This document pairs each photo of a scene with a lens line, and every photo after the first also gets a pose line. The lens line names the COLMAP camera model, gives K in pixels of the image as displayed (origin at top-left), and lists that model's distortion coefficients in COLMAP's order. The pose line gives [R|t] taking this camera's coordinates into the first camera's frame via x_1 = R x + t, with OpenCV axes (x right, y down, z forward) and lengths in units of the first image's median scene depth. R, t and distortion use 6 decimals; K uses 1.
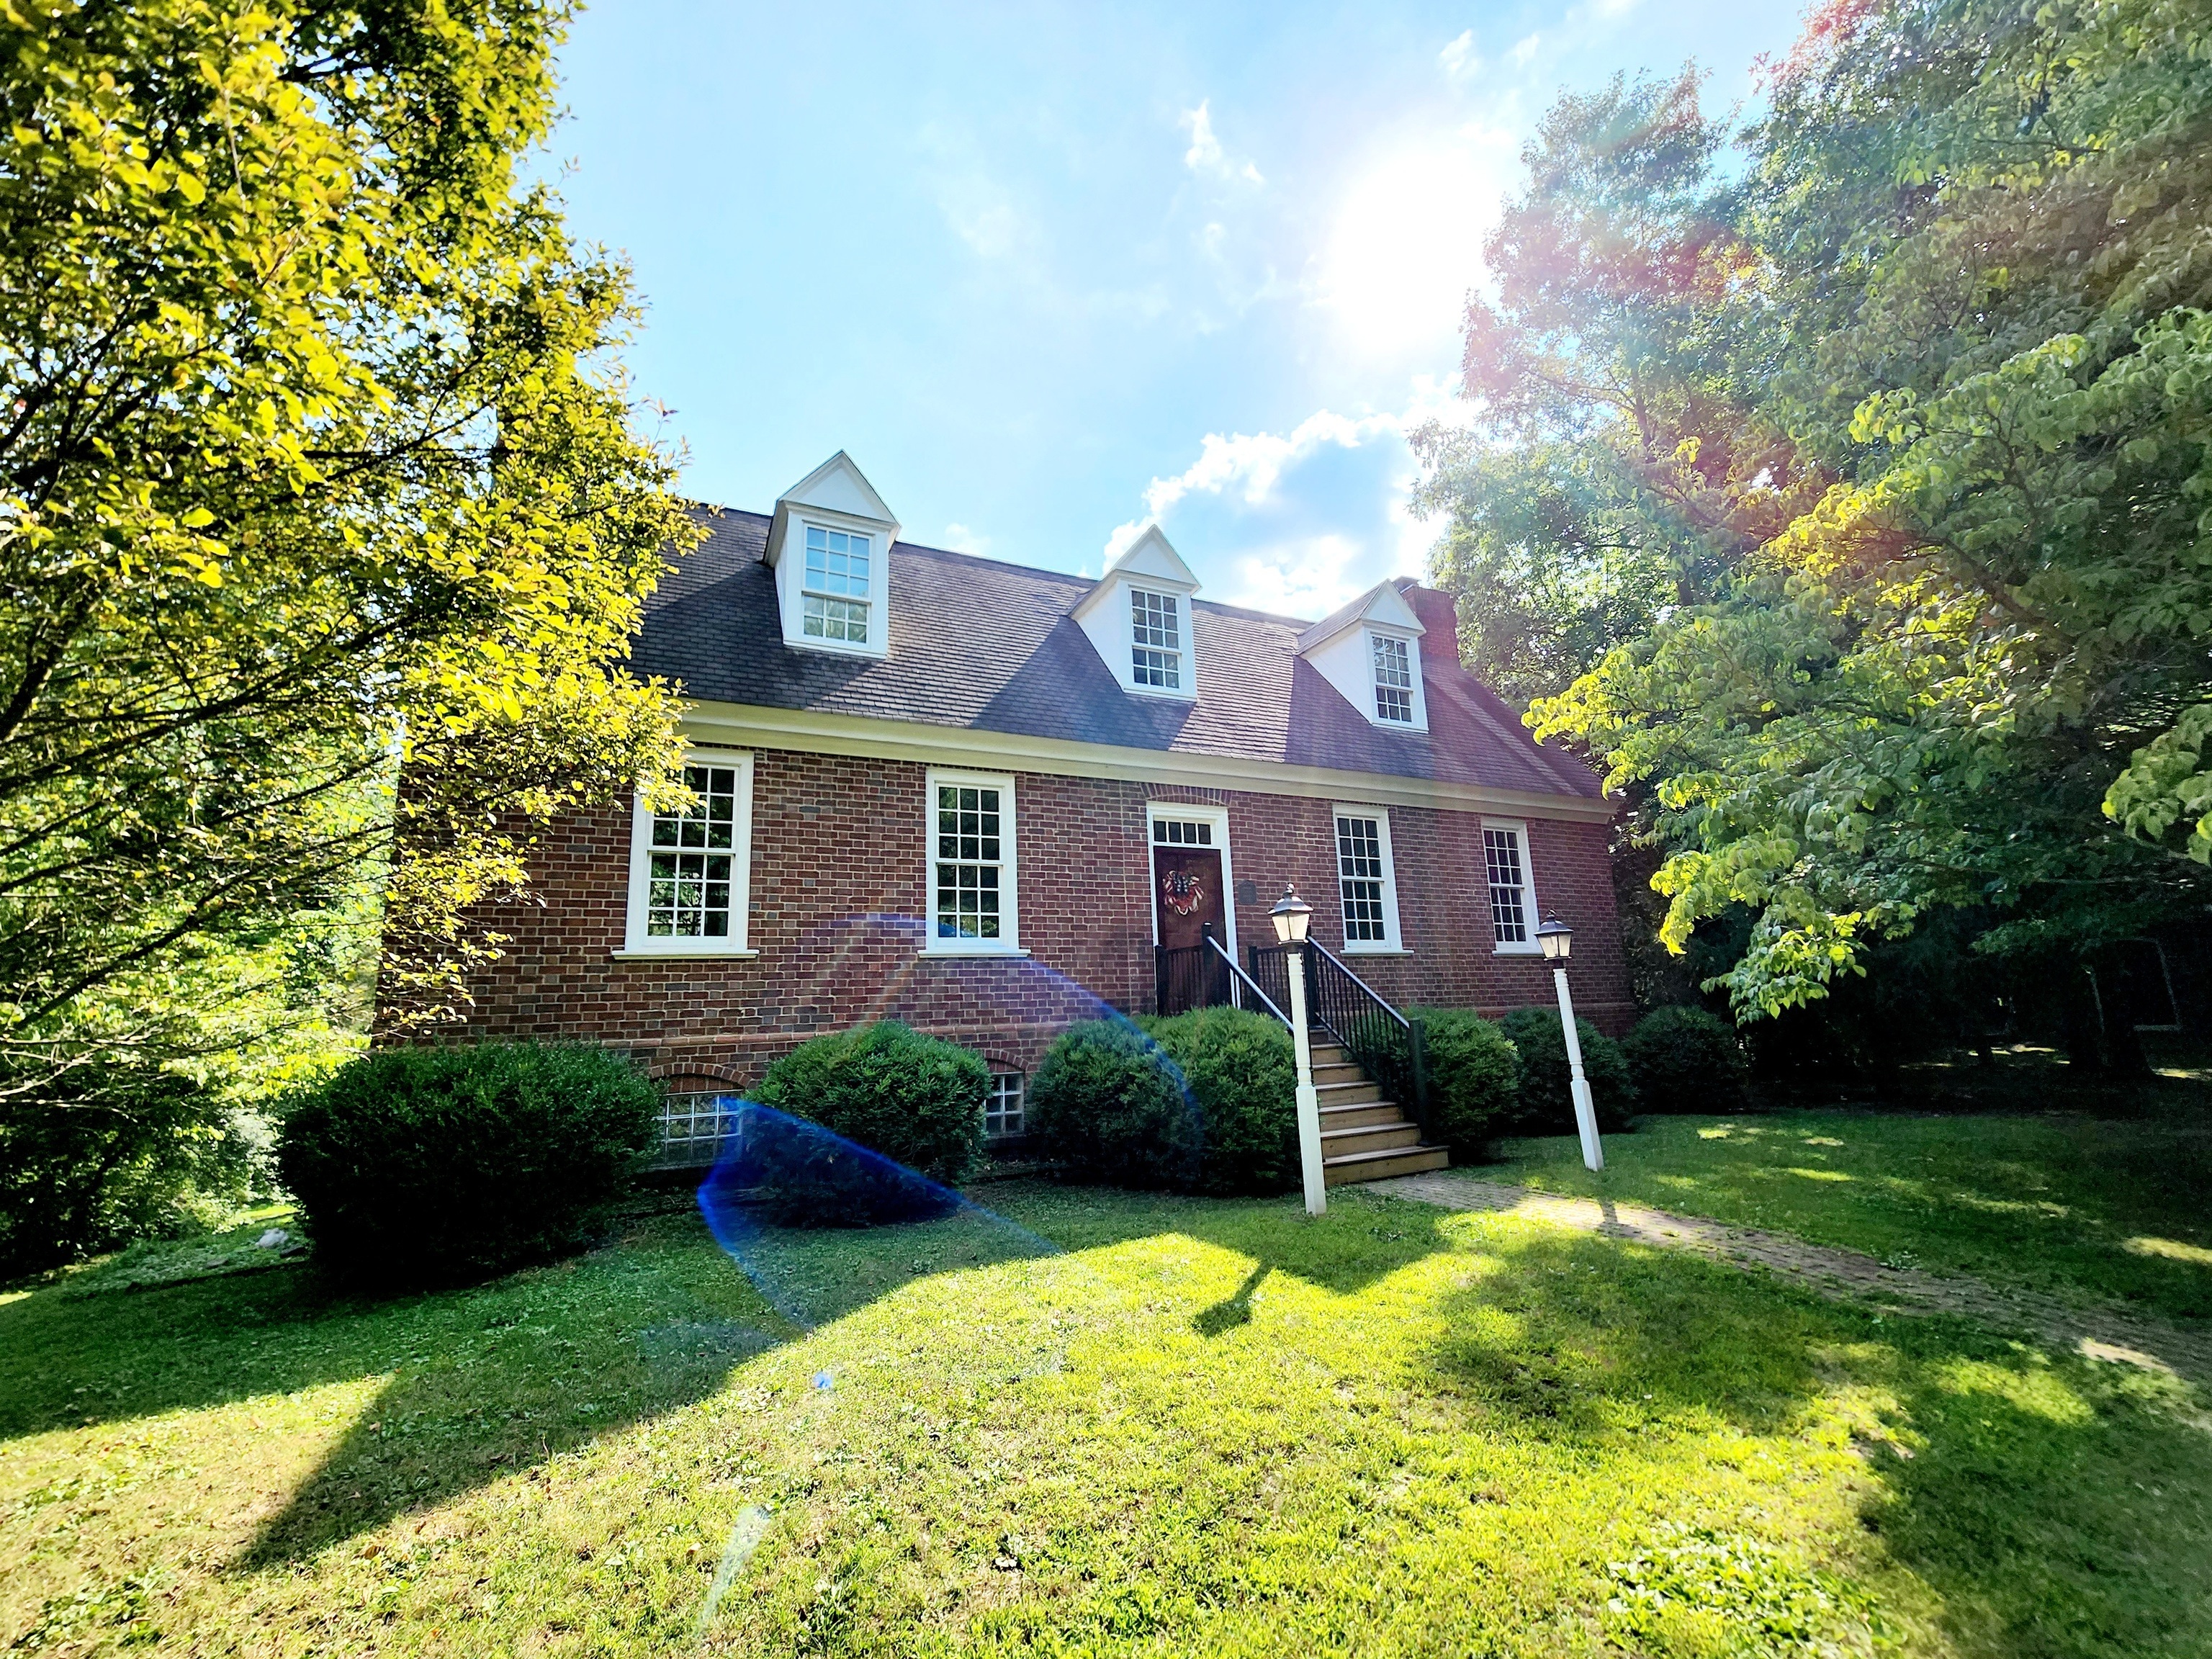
lens RADIAL K [[911.3, 0, 1106.0], [0, 911.3, 829.5], [0, 0, 1]] dist [0.008819, -0.000193]
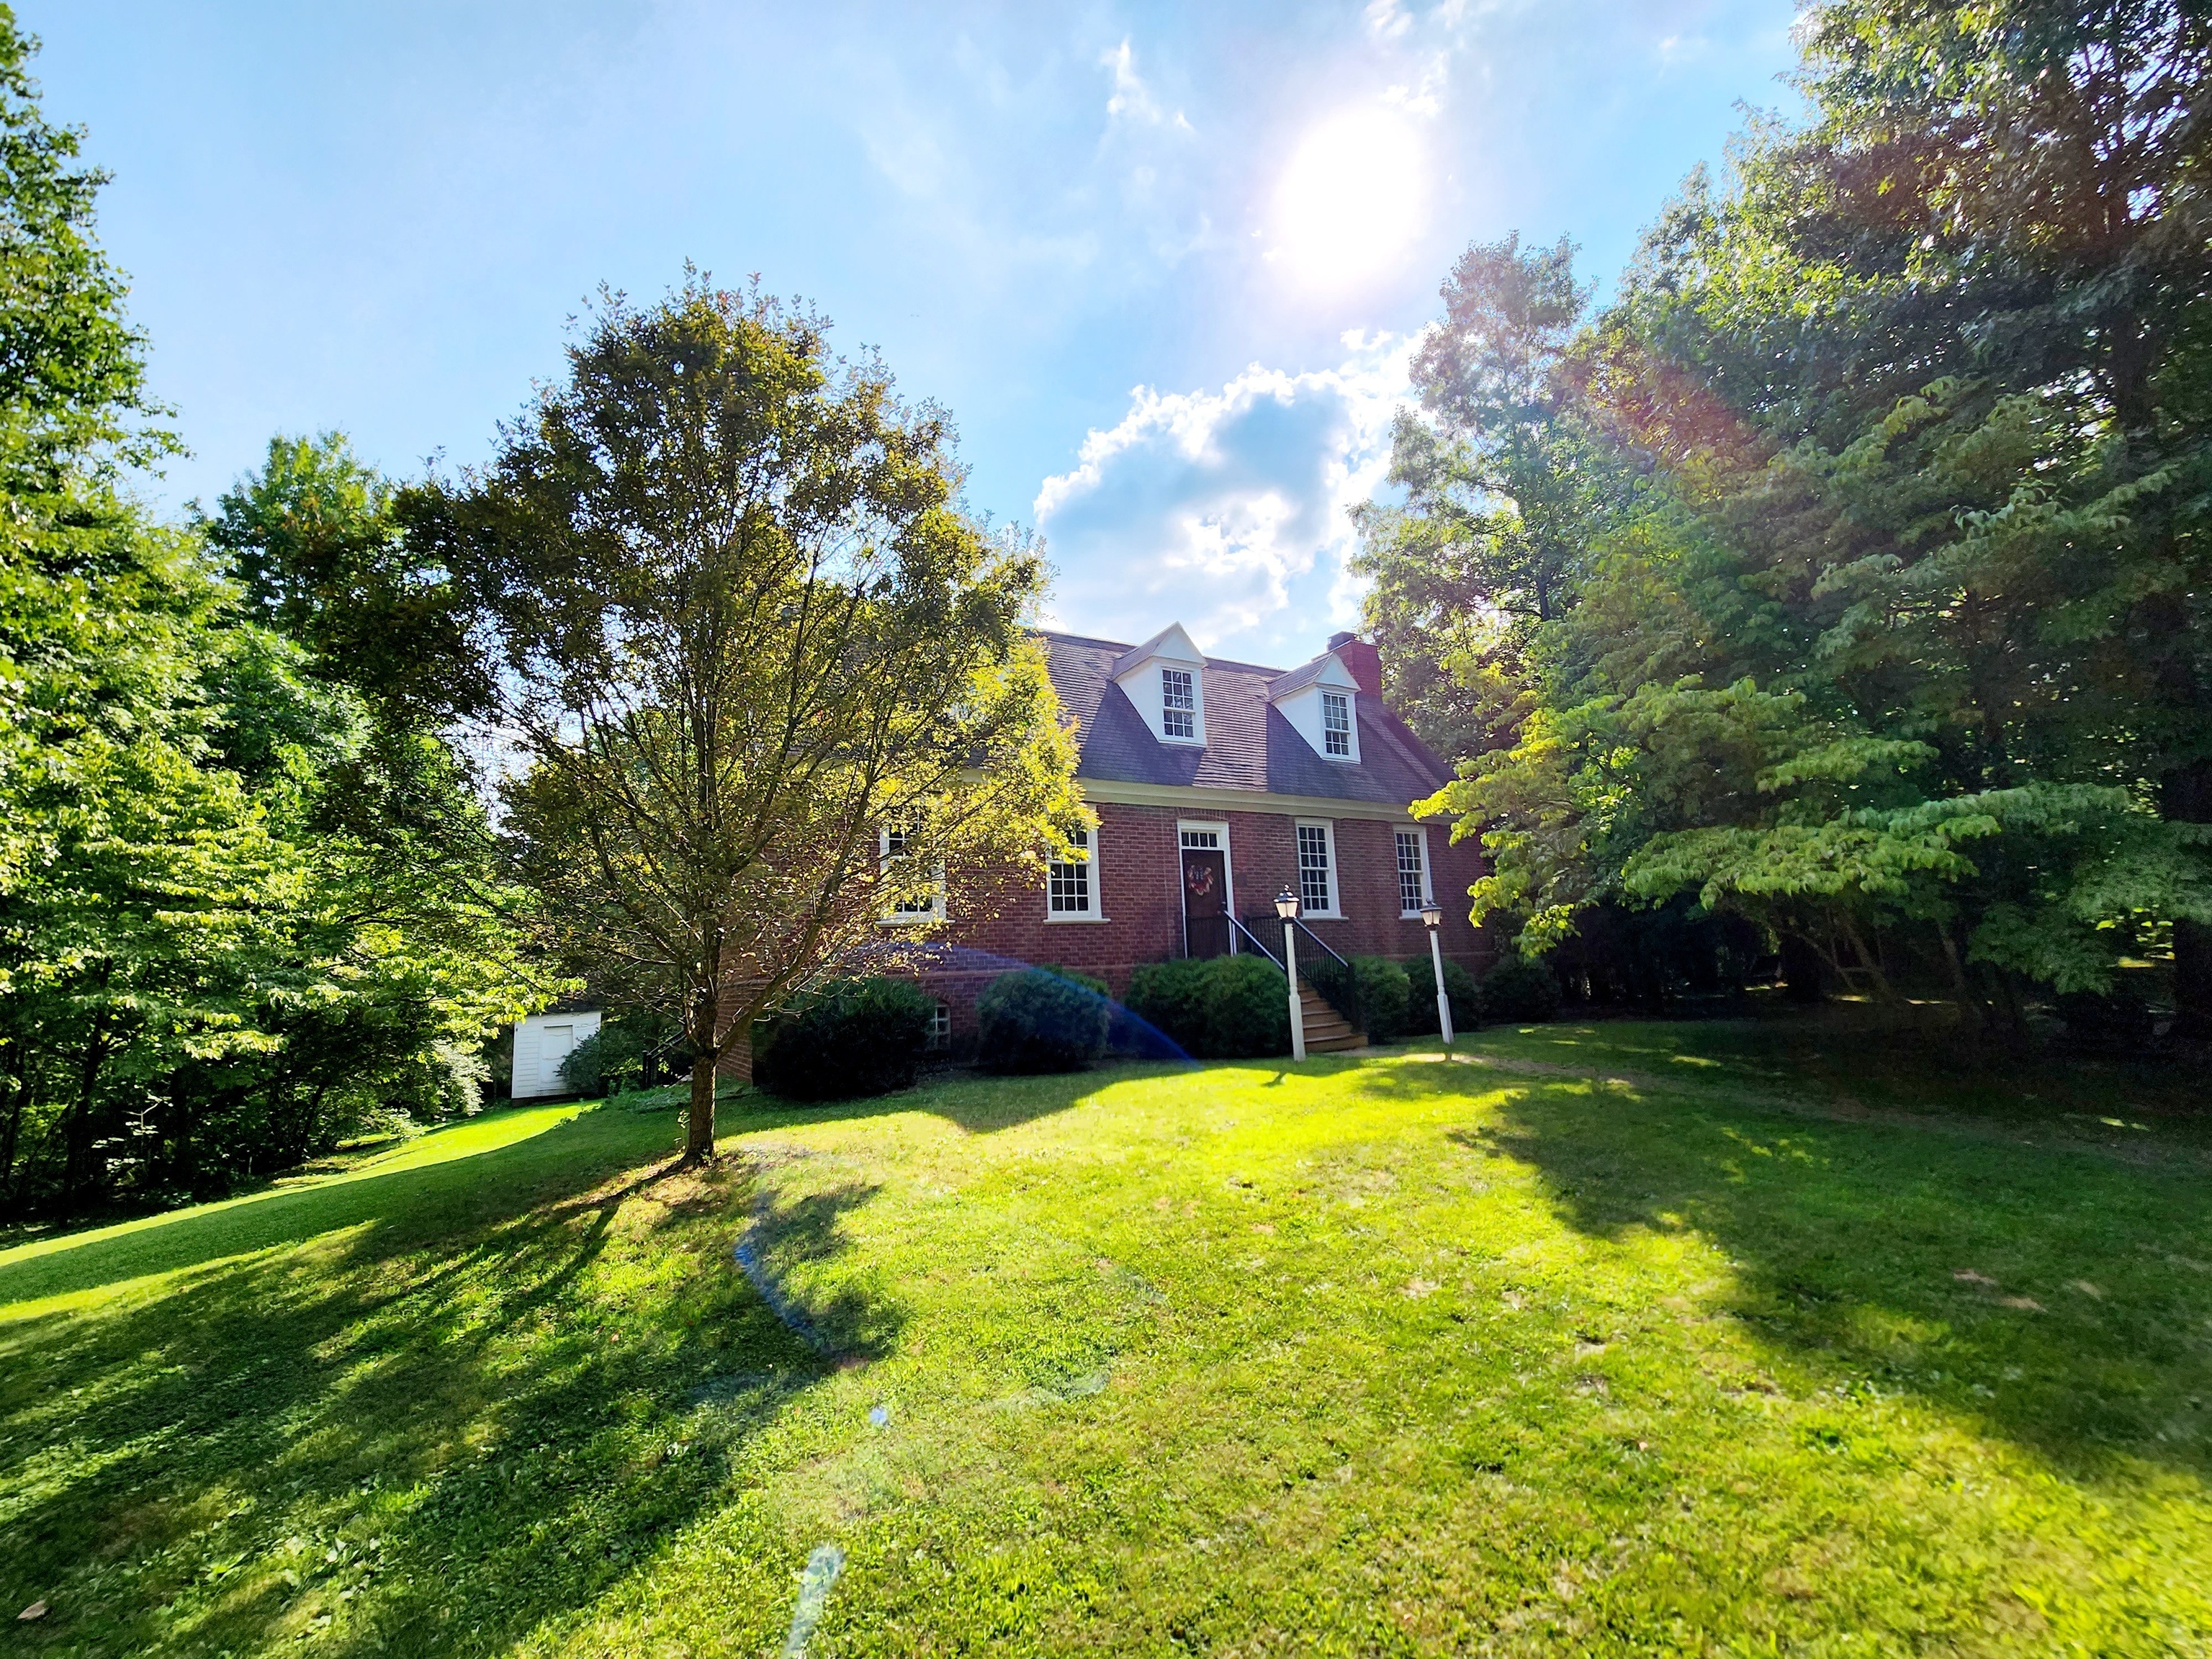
lens RADIAL K [[896.1, 0, 1106.0], [0, 896.1, 829.5], [0, 0, 1]] dist [-0.000341, 0.000012]
pose [[0.997357, 0.006748, 0.072341, -0.162943], [-0.010194, 0.998825, 0.047379, -0.075529], [-0.071936, -0.047992, 0.996254, -0.421371]]
